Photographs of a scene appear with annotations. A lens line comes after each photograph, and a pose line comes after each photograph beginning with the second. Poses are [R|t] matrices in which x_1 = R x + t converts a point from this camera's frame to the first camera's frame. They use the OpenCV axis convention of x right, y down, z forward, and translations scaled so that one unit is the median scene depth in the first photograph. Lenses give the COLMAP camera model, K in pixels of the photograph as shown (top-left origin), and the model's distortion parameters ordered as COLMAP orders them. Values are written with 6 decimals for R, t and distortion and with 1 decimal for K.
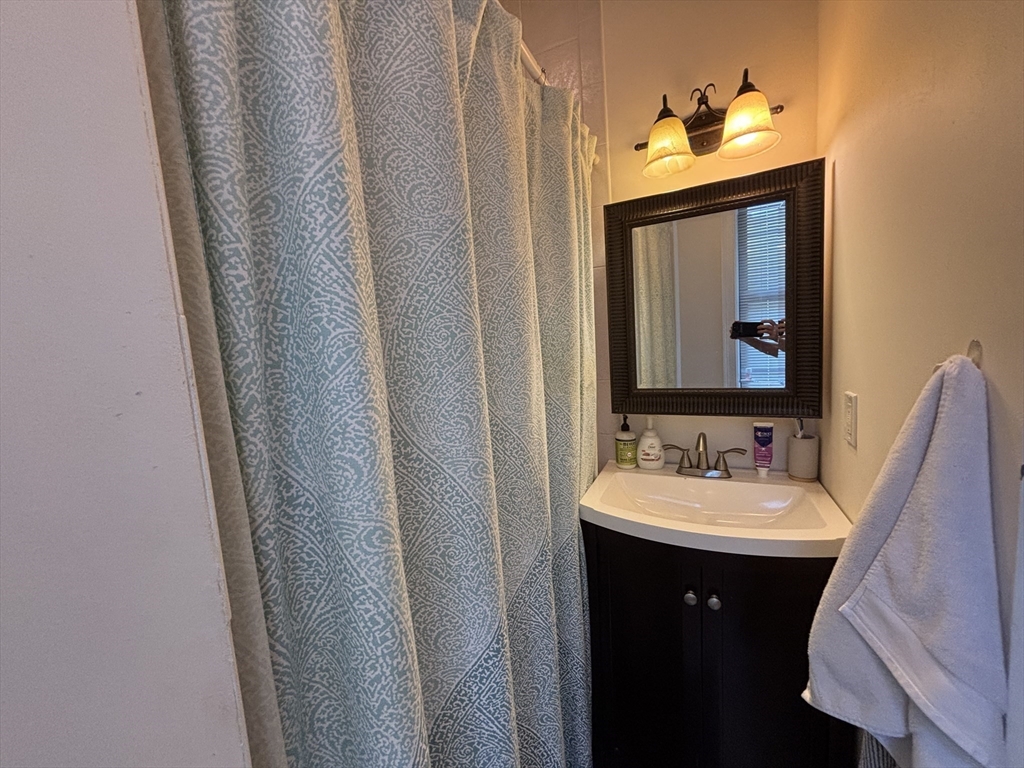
lens RADIAL K [[411.9, 0, 512.0], [0, 411.9, 384.0], [0, 0, 1]] dist [-0.000246, 0.000069]
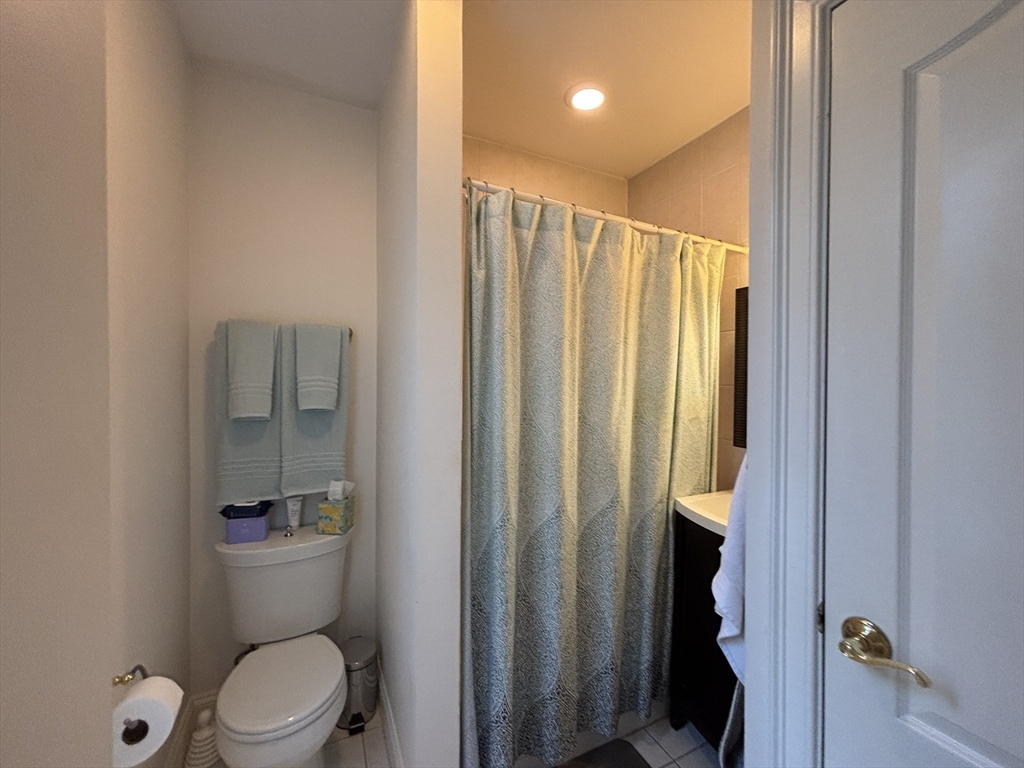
lens RADIAL K [[411.9, 0, 512.0], [0, 411.9, 384.0], [0, 0, 1]] dist [-0.000246, 0.000069]
pose [[0.777855, 0.084161, -0.622783, 0.700899], [-0.127615, 0.991498, -0.025403, 0.001041], [0.615350, 0.099237, 0.781982, -0.630371]]
